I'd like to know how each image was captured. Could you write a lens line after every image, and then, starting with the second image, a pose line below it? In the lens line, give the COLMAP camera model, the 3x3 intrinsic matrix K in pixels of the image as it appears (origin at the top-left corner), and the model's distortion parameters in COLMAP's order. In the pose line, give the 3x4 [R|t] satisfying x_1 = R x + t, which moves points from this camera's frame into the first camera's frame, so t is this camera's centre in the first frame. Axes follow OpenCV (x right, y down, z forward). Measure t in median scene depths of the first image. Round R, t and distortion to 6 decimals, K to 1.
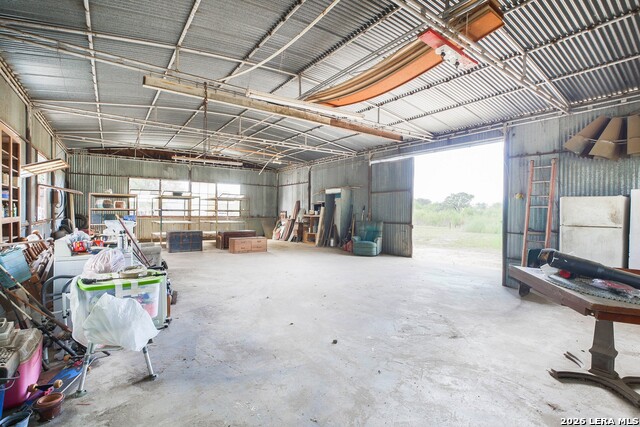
lens RADIAL K [[300.4, 0, 319.3], [0, 300.4, 212.5], [0, 0, 1]] dist [-0.044287, 0.012640]
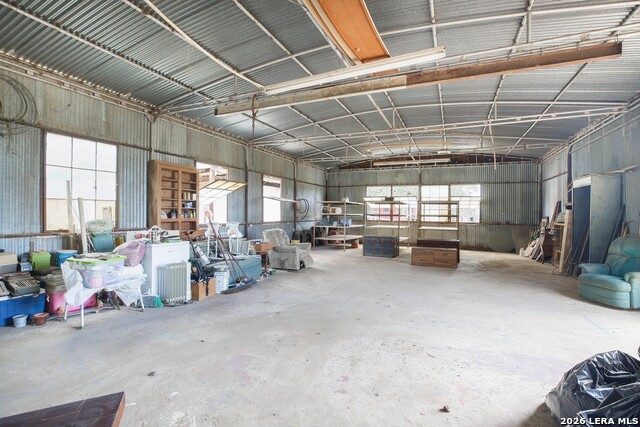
lens RADIAL K [[300.4, 0, 319.3], [0, 300.4, 212.5], [0, 0, 1]] dist [-0.044287, 0.012640]
pose [[0.506945, -0.008913, -0.861933, 0.260939], [-0.008836, 0.999840, -0.015536, 0.001011], [0.861933, 0.015492, 0.506785, 0.262643]]
